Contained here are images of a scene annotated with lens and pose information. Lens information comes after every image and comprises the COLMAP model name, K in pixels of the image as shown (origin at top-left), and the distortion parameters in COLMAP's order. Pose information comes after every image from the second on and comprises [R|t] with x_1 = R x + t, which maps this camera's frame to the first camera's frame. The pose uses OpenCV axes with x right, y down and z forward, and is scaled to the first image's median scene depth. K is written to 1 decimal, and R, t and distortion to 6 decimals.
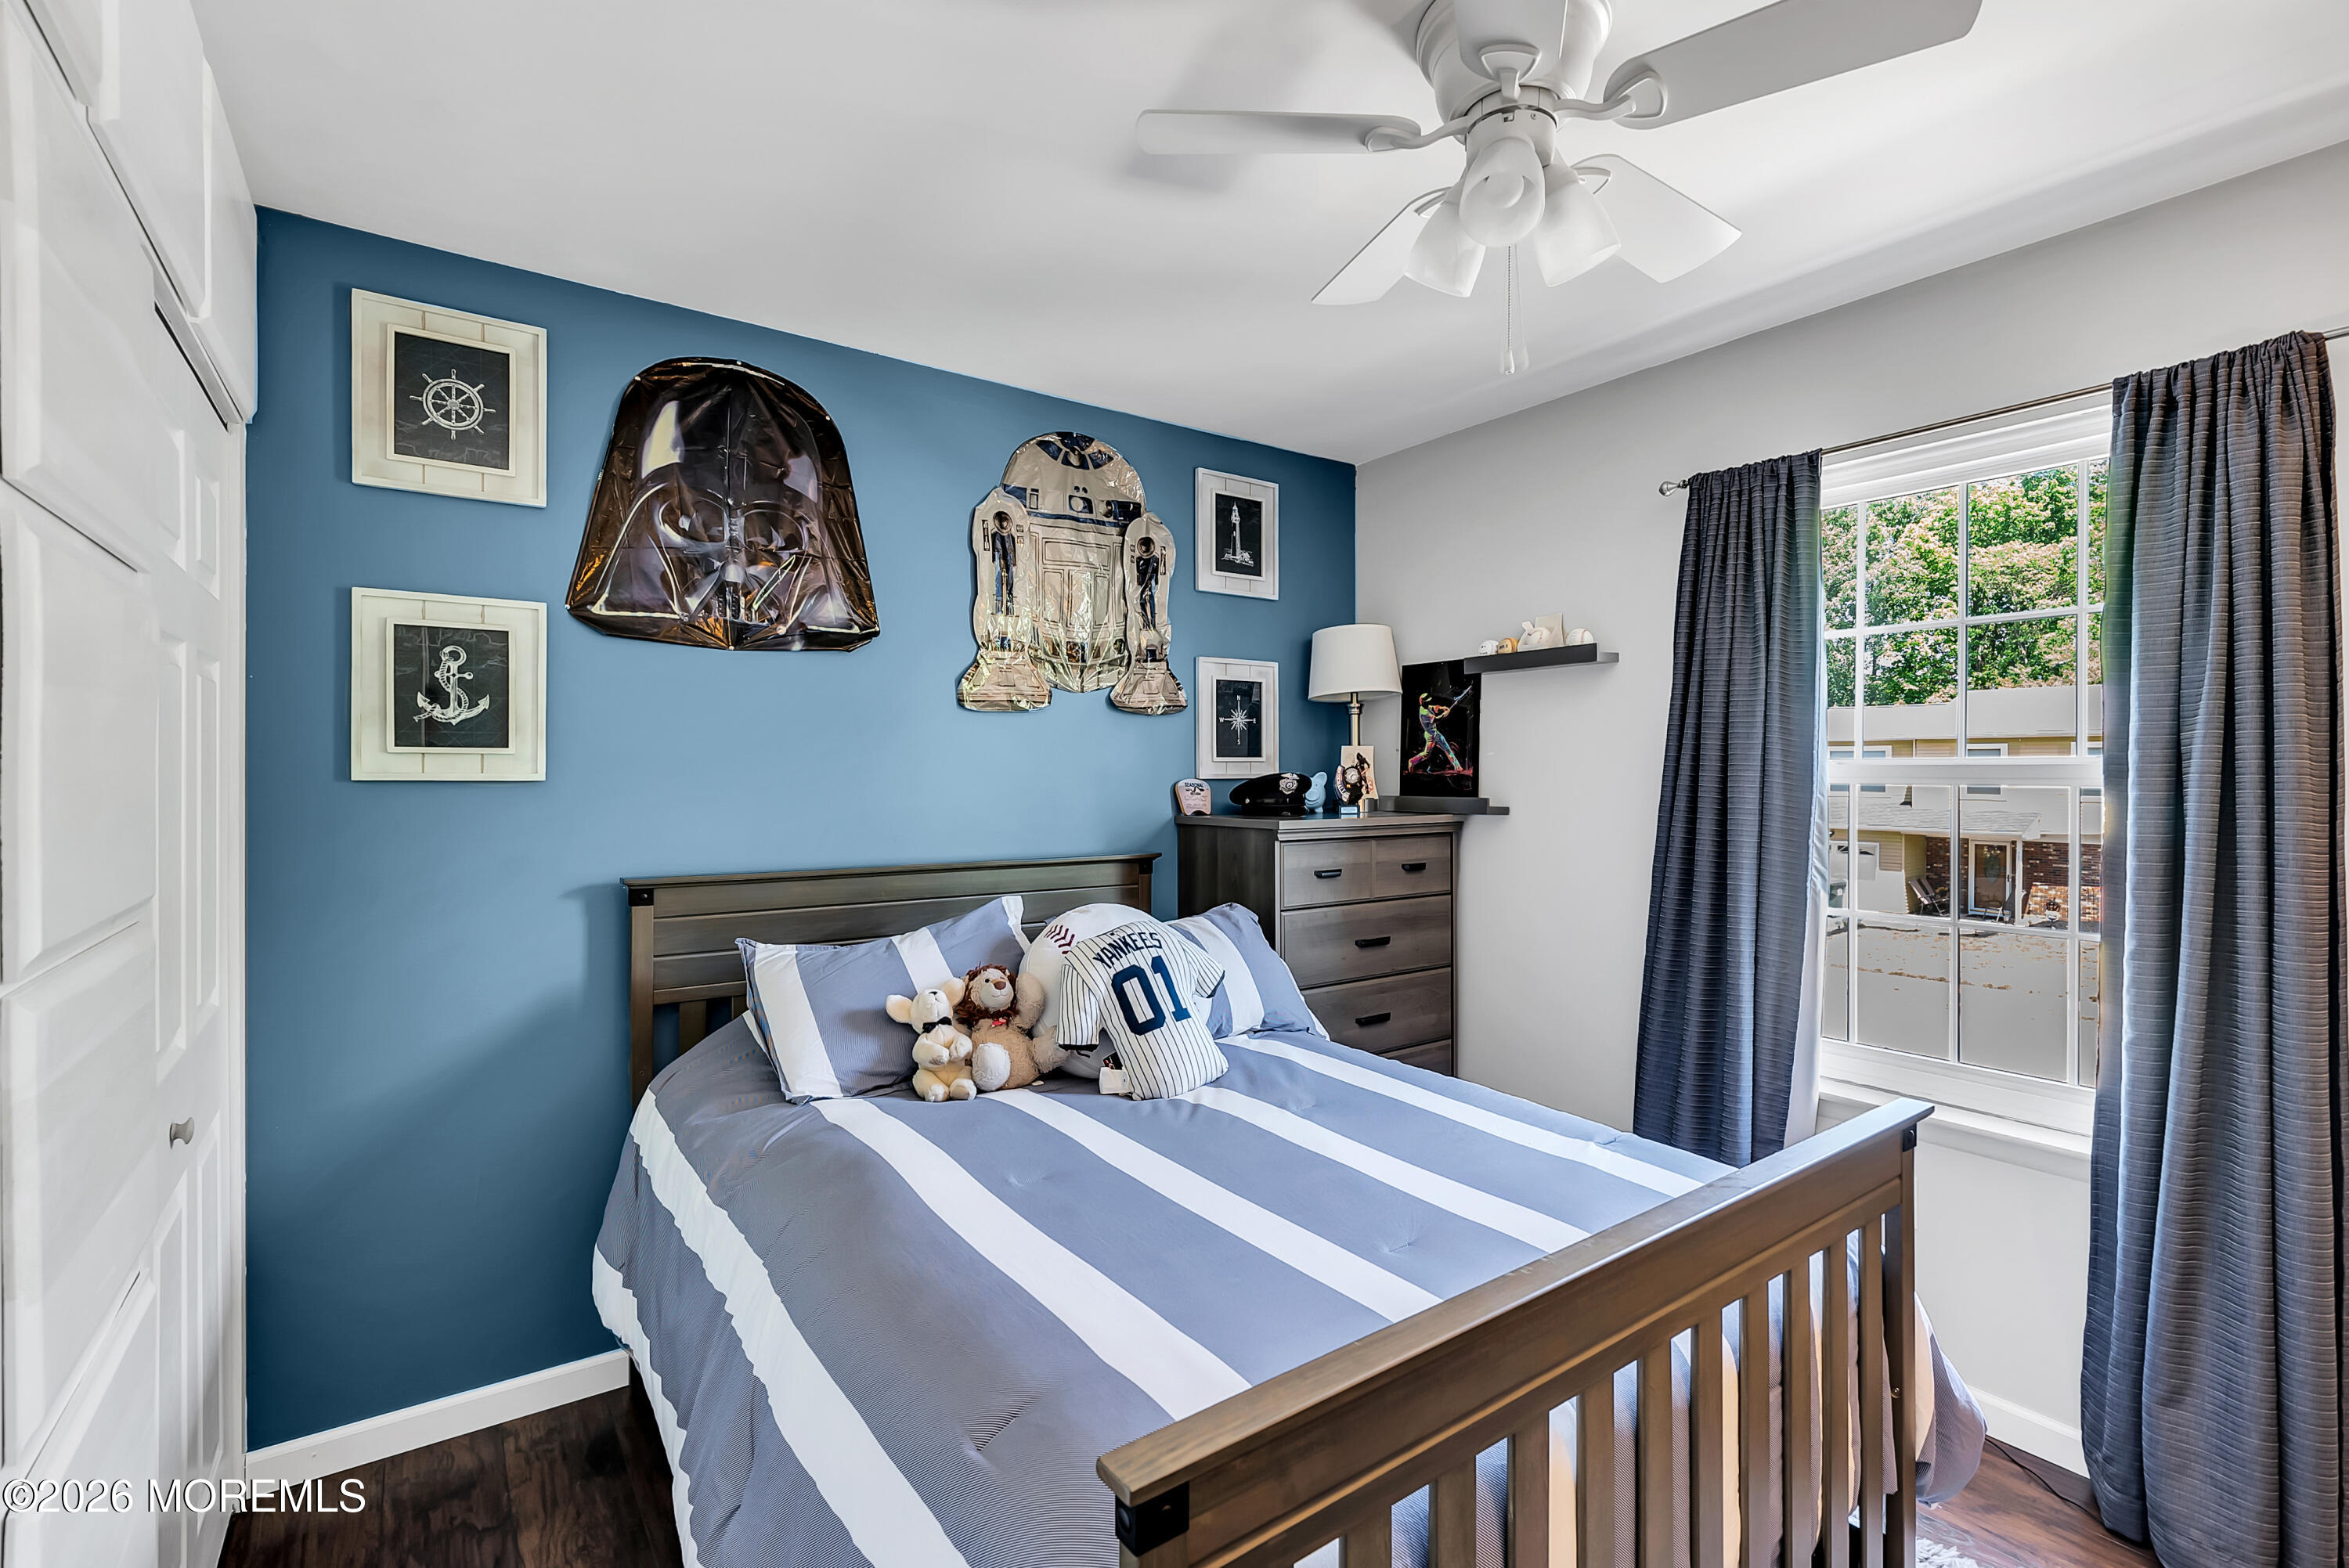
lens RADIAL K [[1072.0, 0, 1167.0], [0, 1072.0, 777.0], [0, 0, 1]] dist [-0.005965, 0.002318]
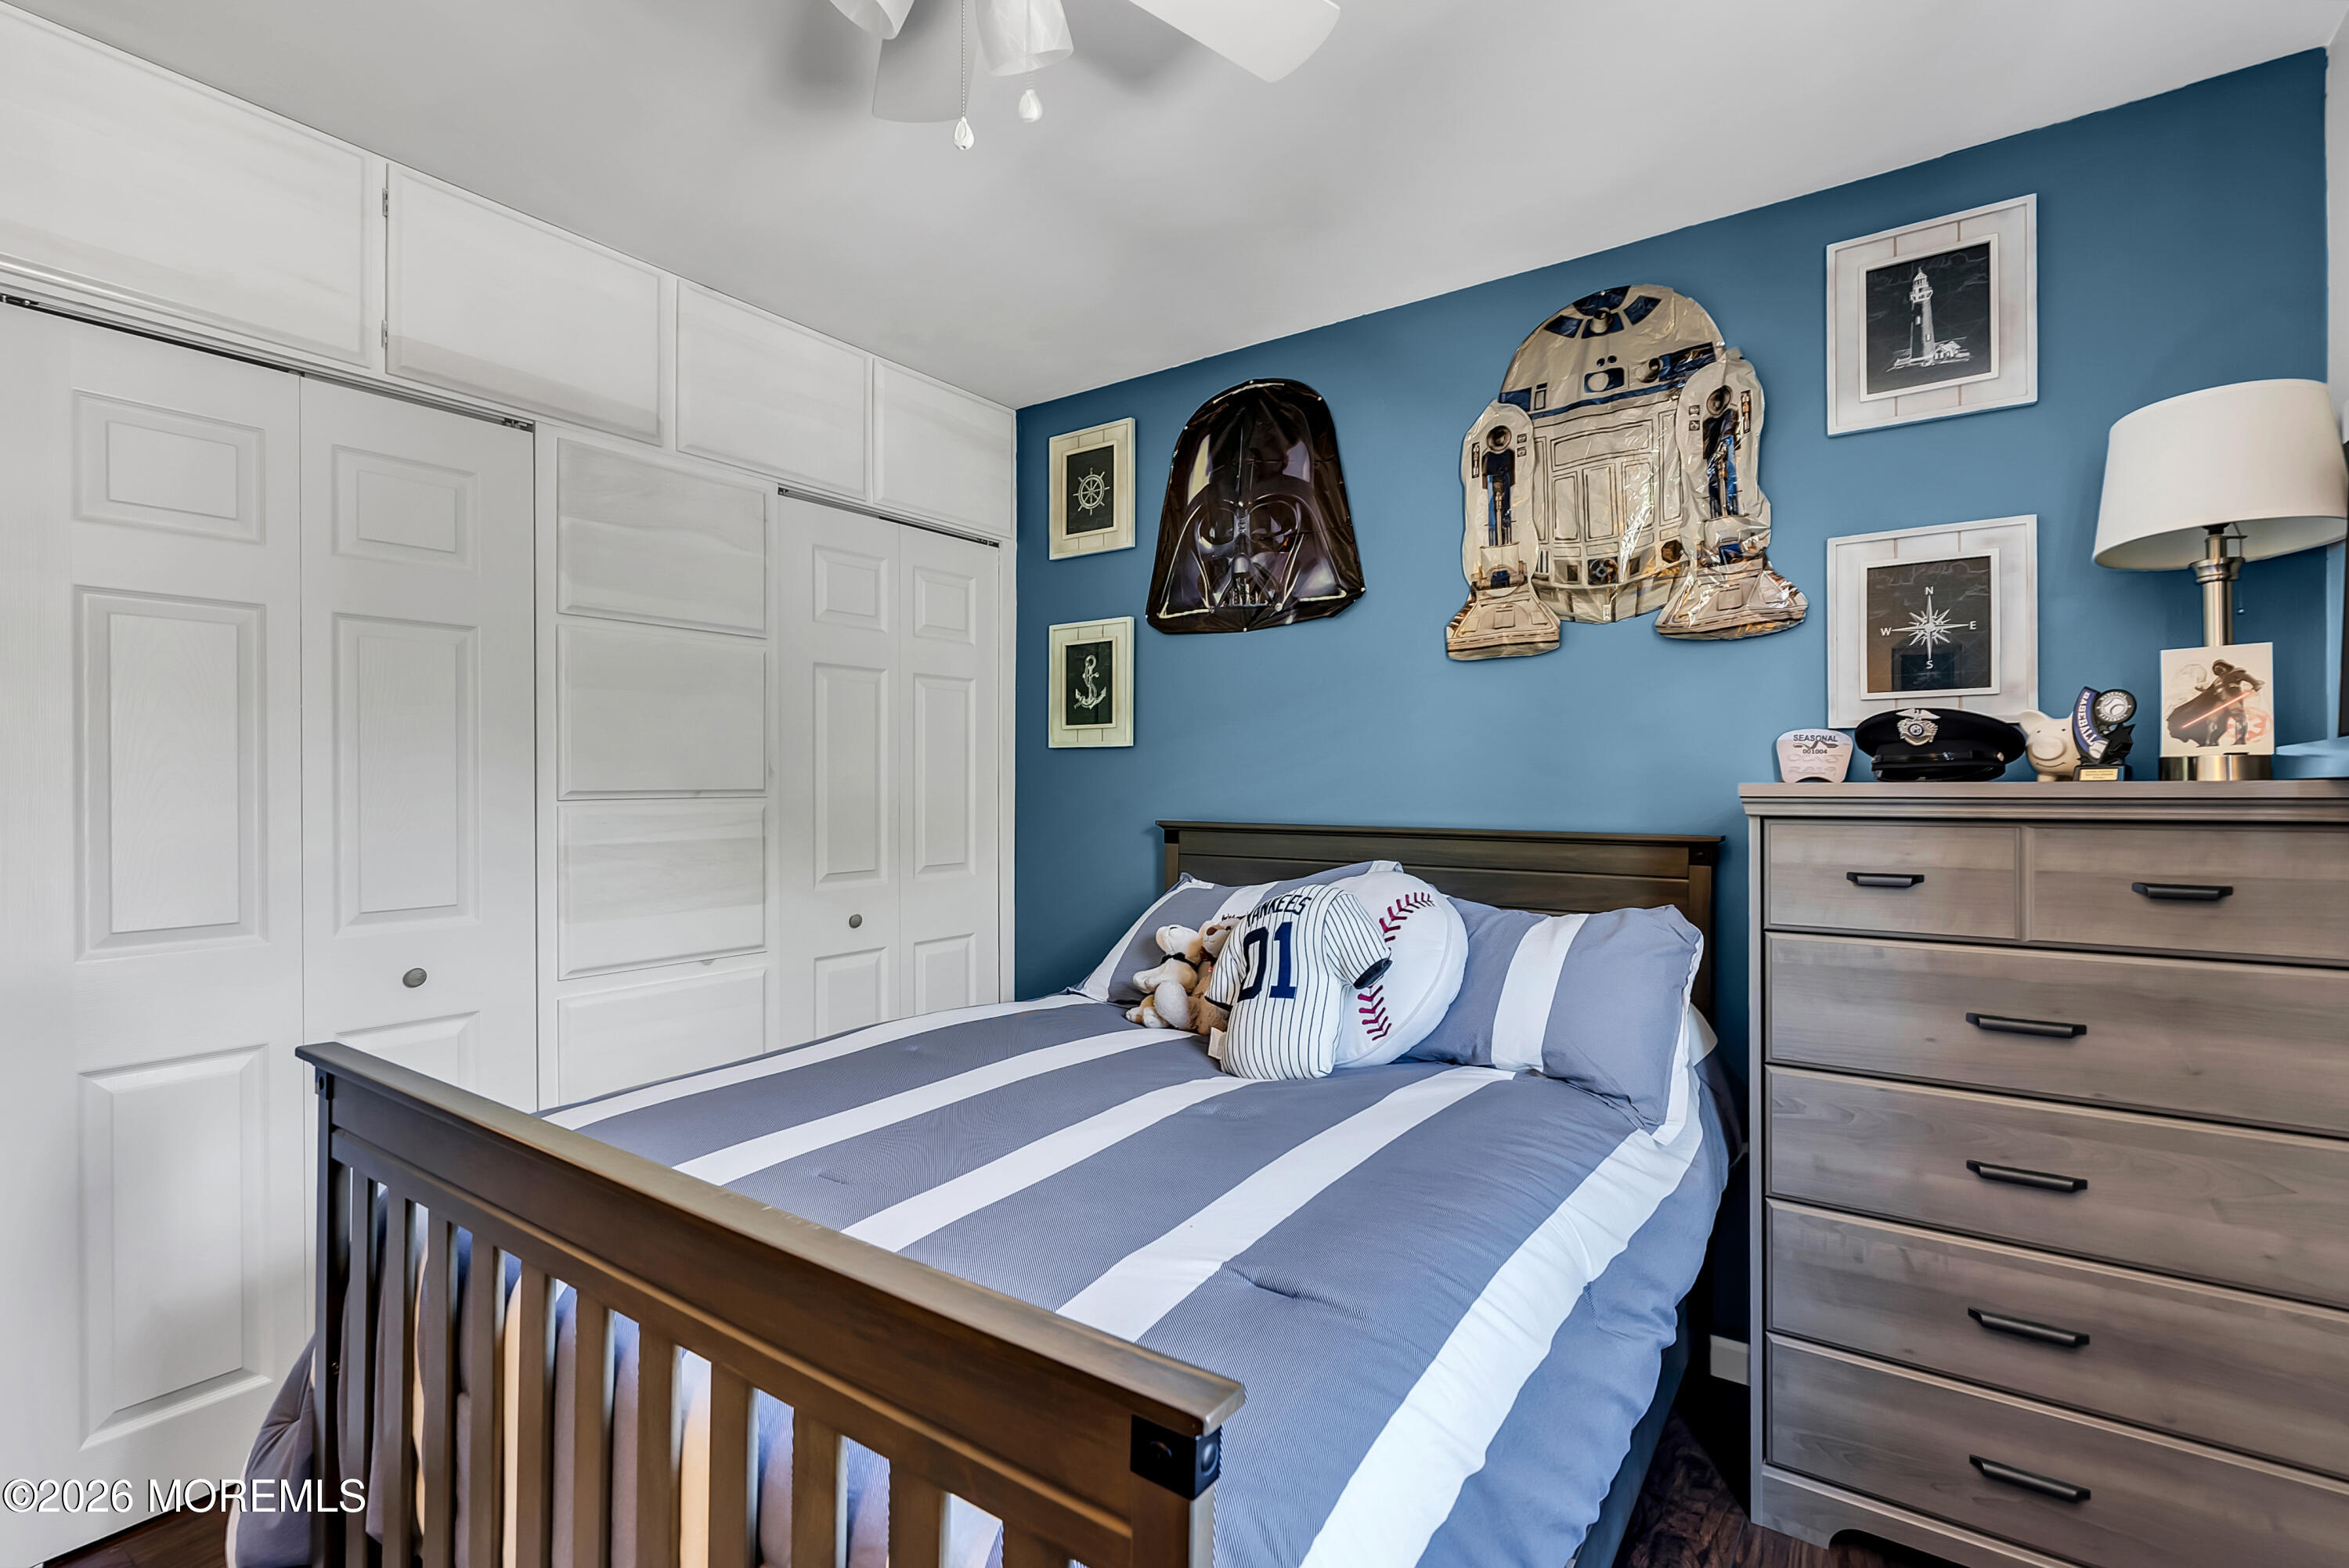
lens RADIAL K [[1072.0, 0, 1159.1], [0, 1072.0, 783.8], [0, 0, 1]] dist [-0.005965, 0.002318]
pose [[0.318508, -0.003935, -0.947912, 0.636753], [-0.007903, 0.999946, -0.006806, 0.052859], [0.947887, 0.009659, 0.318460, 0.521811]]
